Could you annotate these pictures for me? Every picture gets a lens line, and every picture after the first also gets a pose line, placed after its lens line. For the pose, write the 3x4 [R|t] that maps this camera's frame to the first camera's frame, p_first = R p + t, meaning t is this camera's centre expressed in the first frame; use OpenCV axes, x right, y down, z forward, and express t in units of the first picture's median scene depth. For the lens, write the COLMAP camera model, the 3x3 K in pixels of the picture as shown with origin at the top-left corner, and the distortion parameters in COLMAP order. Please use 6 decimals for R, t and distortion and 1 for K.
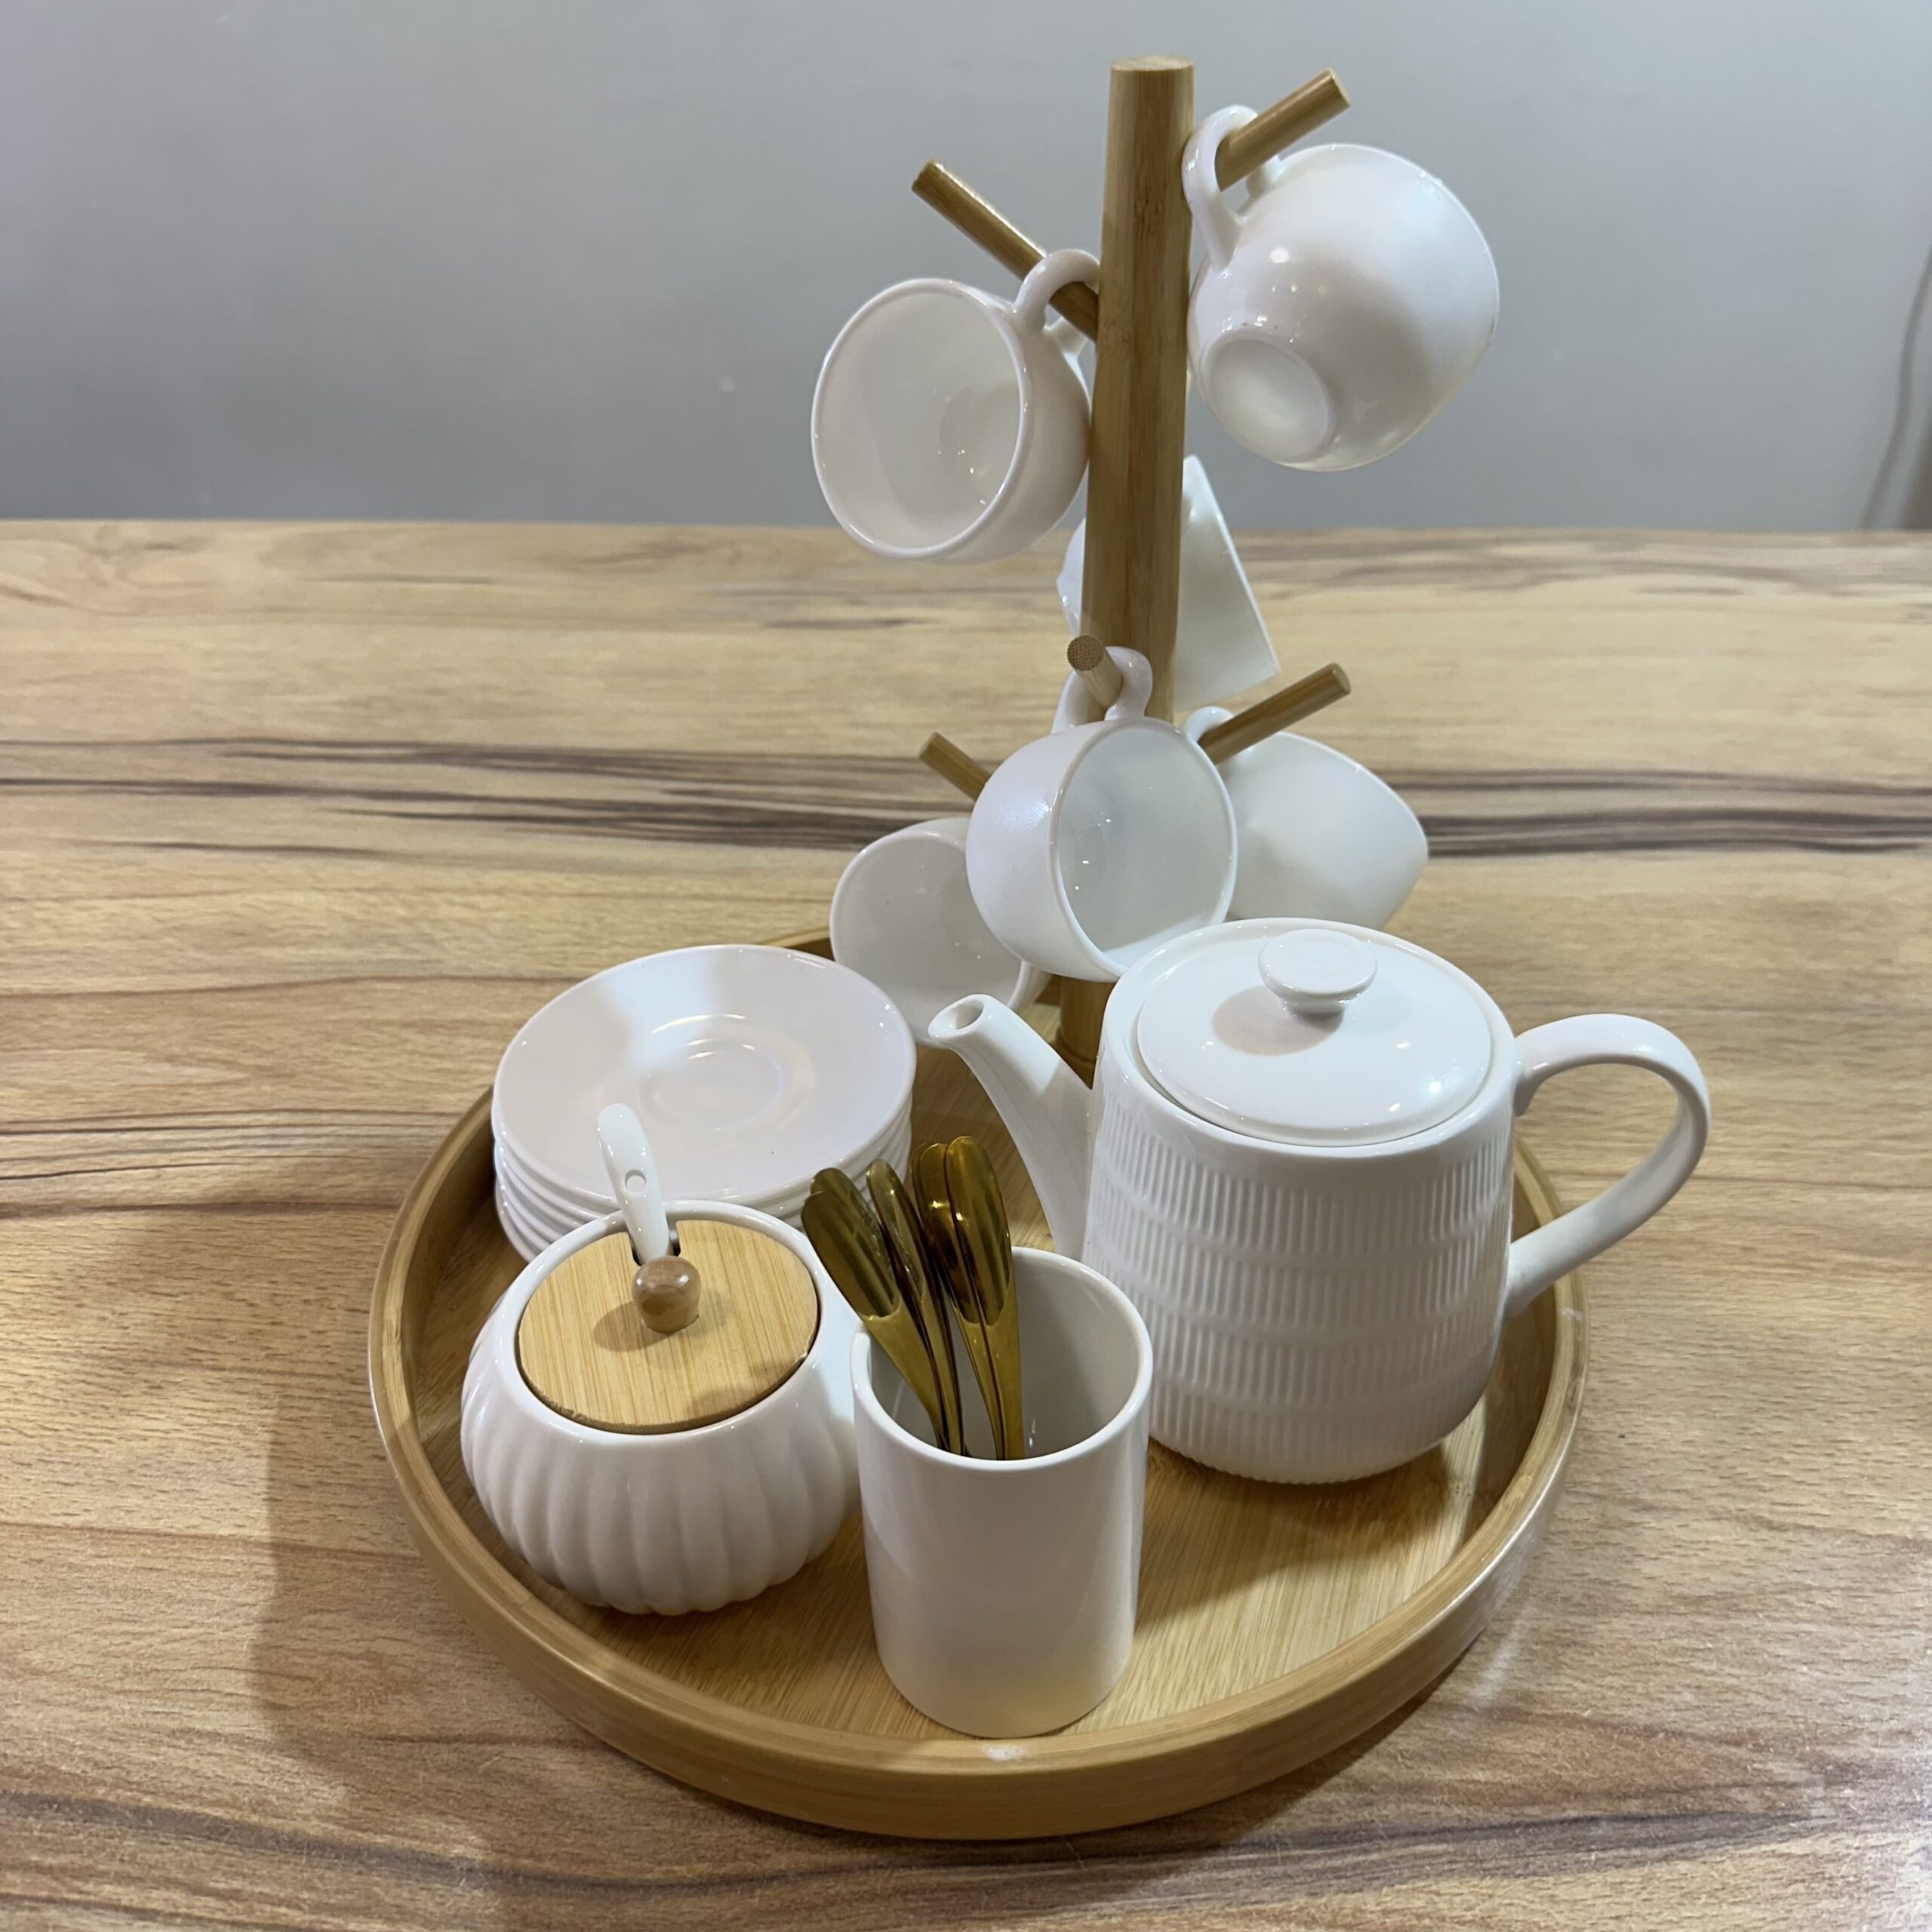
lens RADIAL K [[1852.5, 0, 976.8], [0, 1852.5, 969.2], [0, 0, 1]] dist [-0.031104, 0.000000]
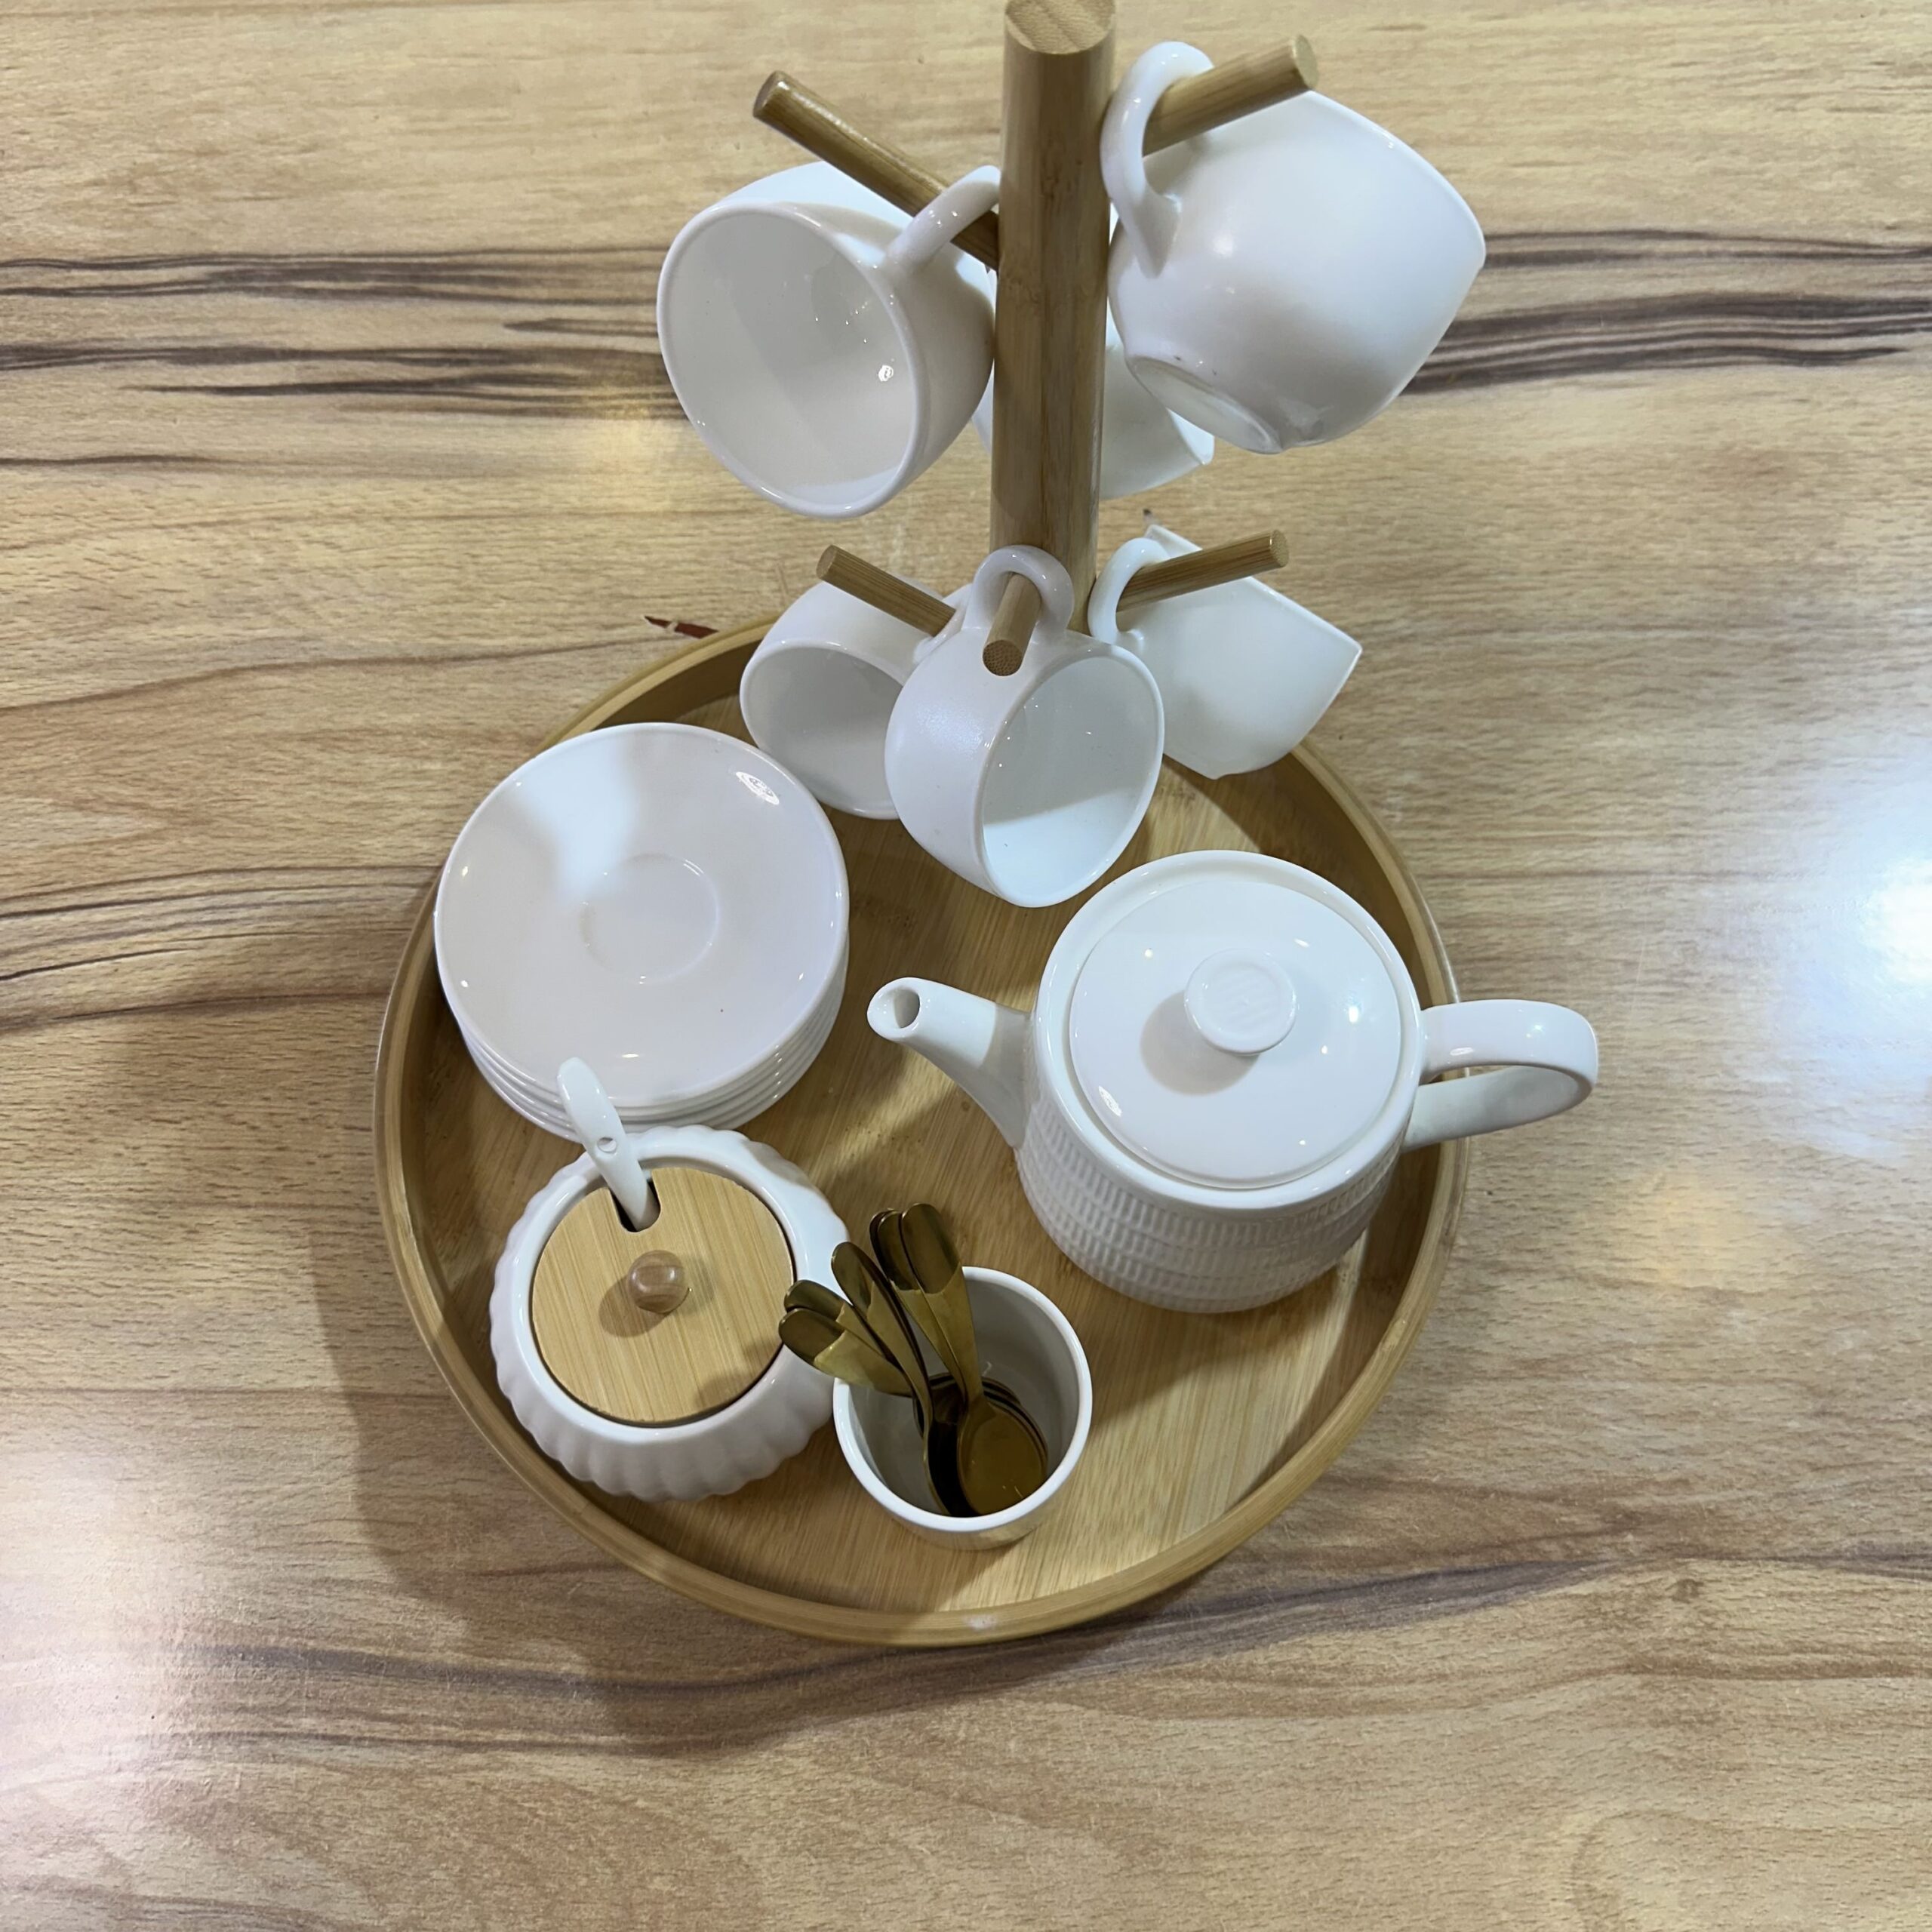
lens RADIAL K [[1852.5, 0, 976.6], [0, 1852.5, 956.6], [0, 0, 1]] dist [-0.031104, 0.000000]
pose [[0.996694, -0.077772, 0.023494, 0.012952], [0.051005, 0.824082, 0.564169, -0.520609], [-0.063238, -0.561106, 0.825325, 0.146949]]
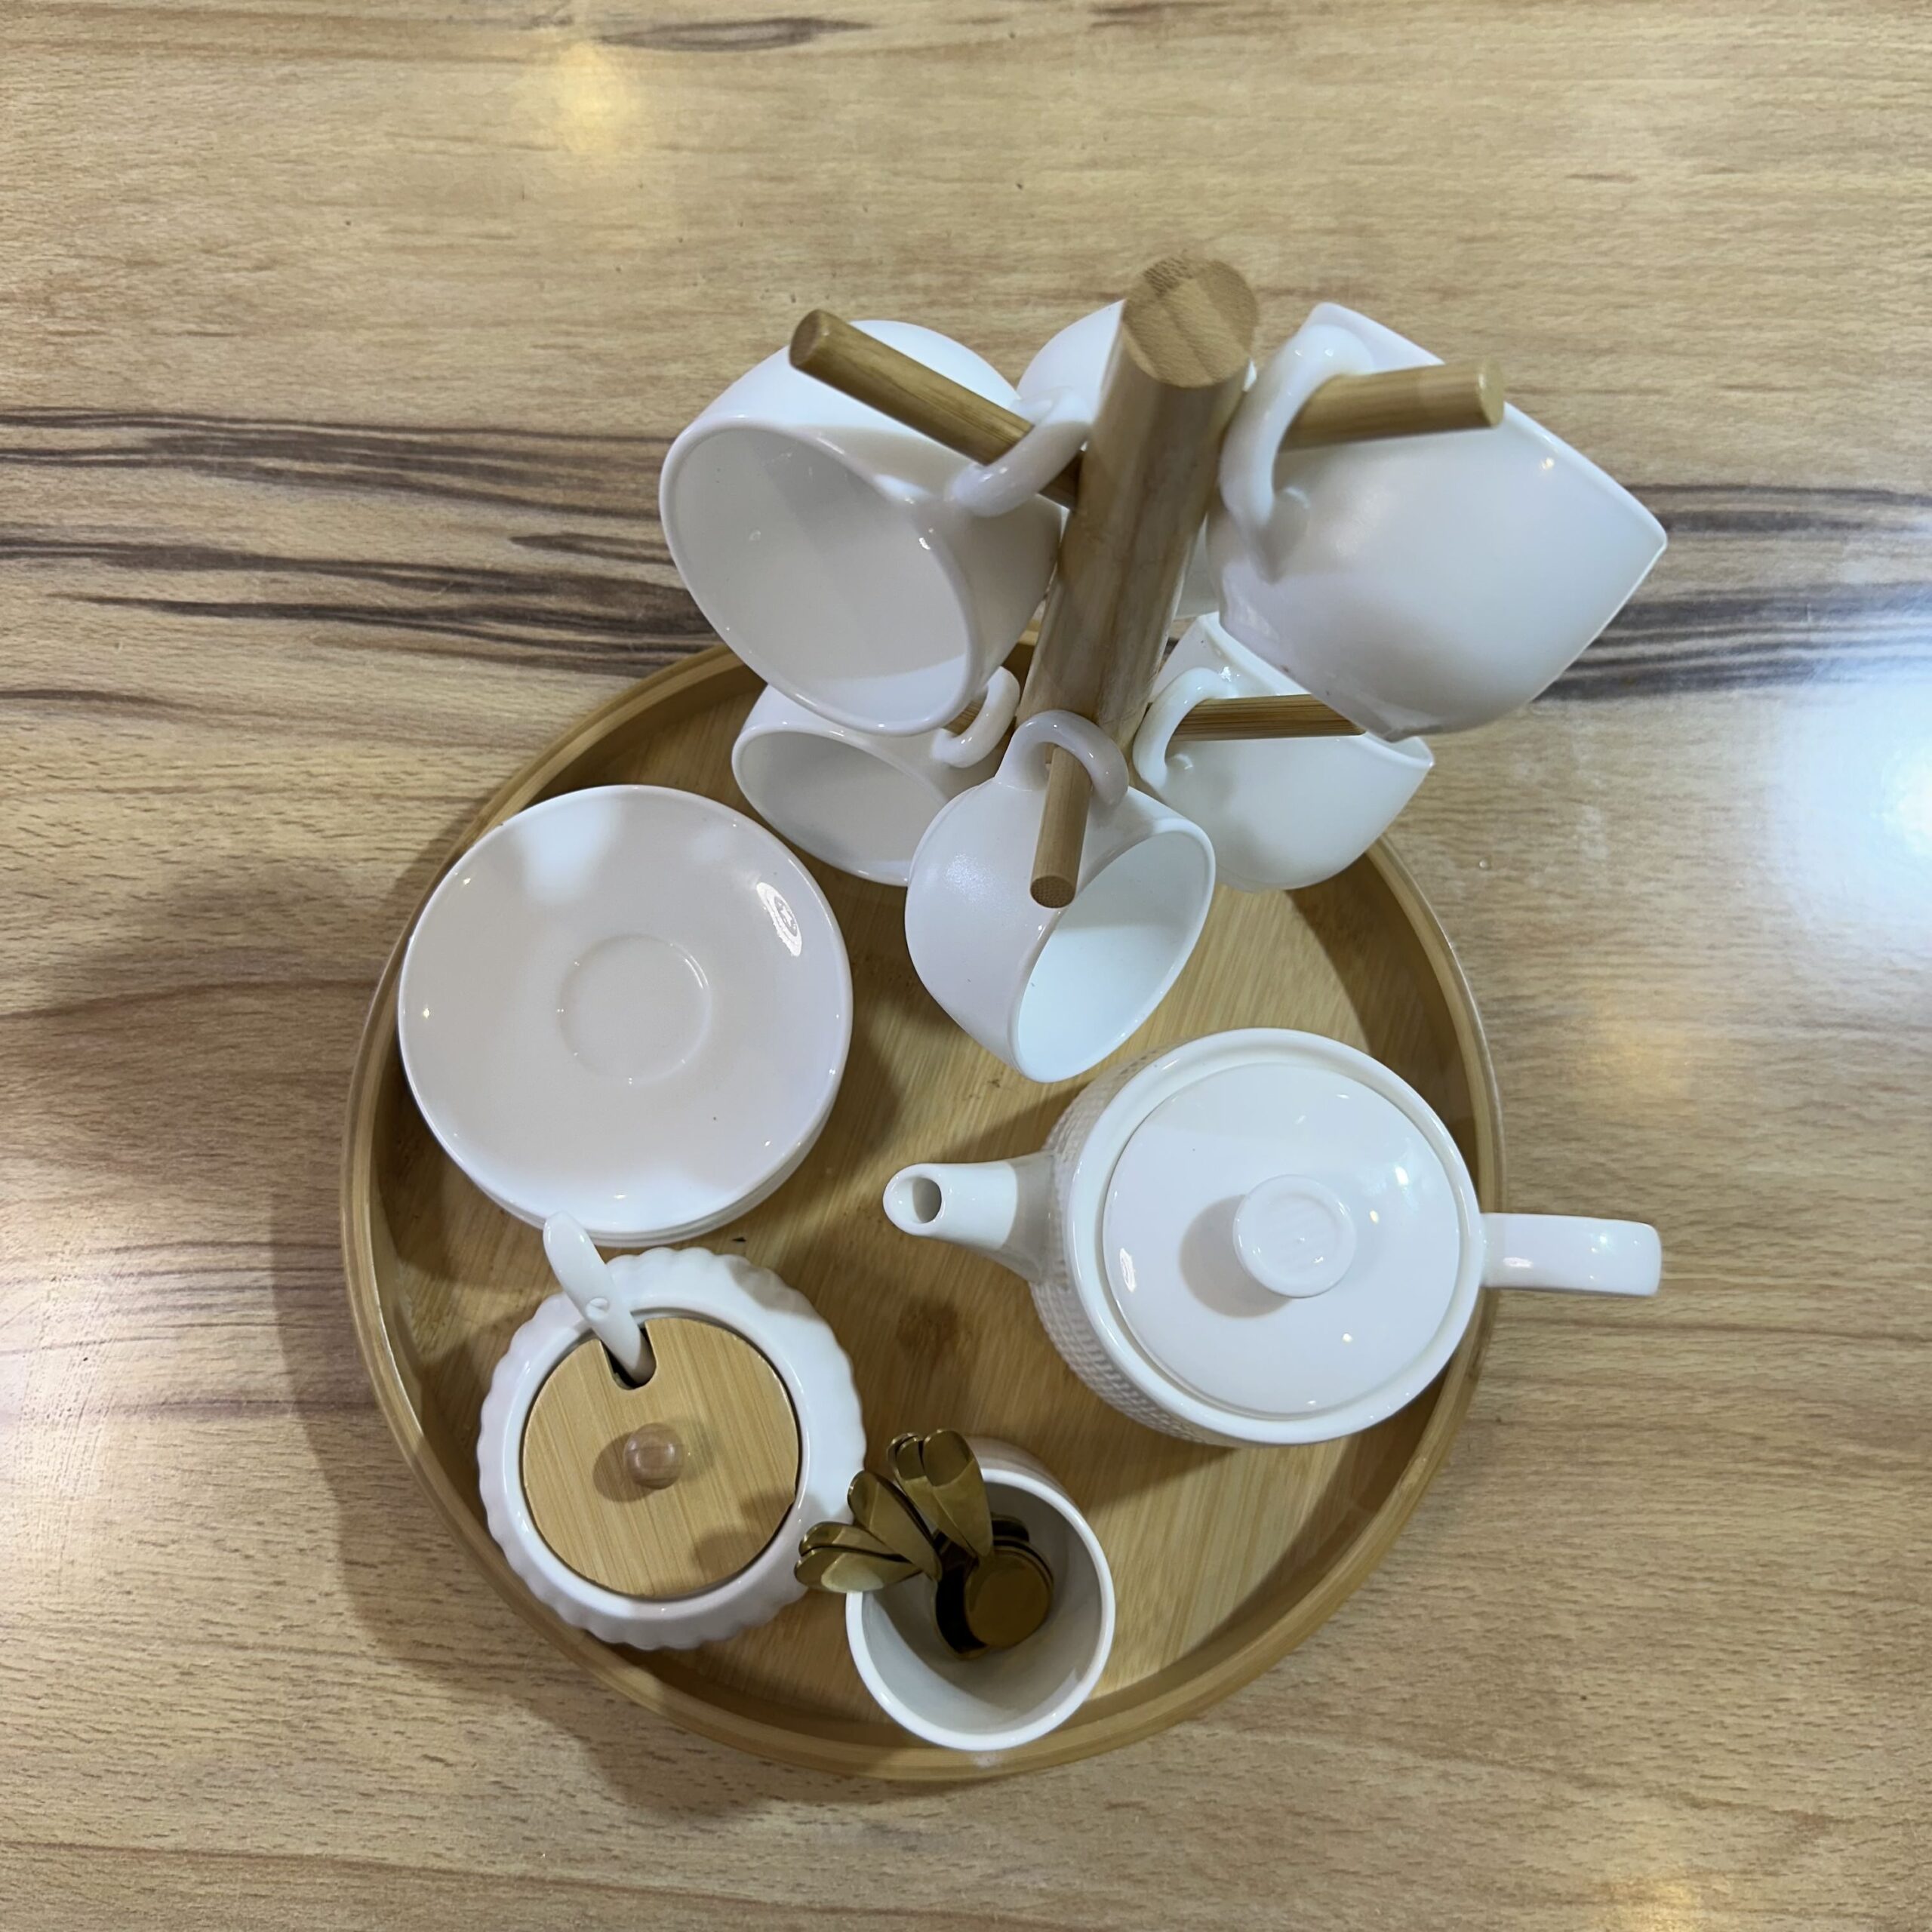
lens RADIAL K [[1852.5, 0, 961.1], [0, 1852.5, 979.1], [0, 0, 1]] dist [-0.031104, 0.000000]
pose [[0.998920, -0.032878, 0.032817, -0.035444], [-0.001149, 0.688748, 0.725000, -0.794408], [-0.046439, -0.724255, 0.687966, 0.563953]]
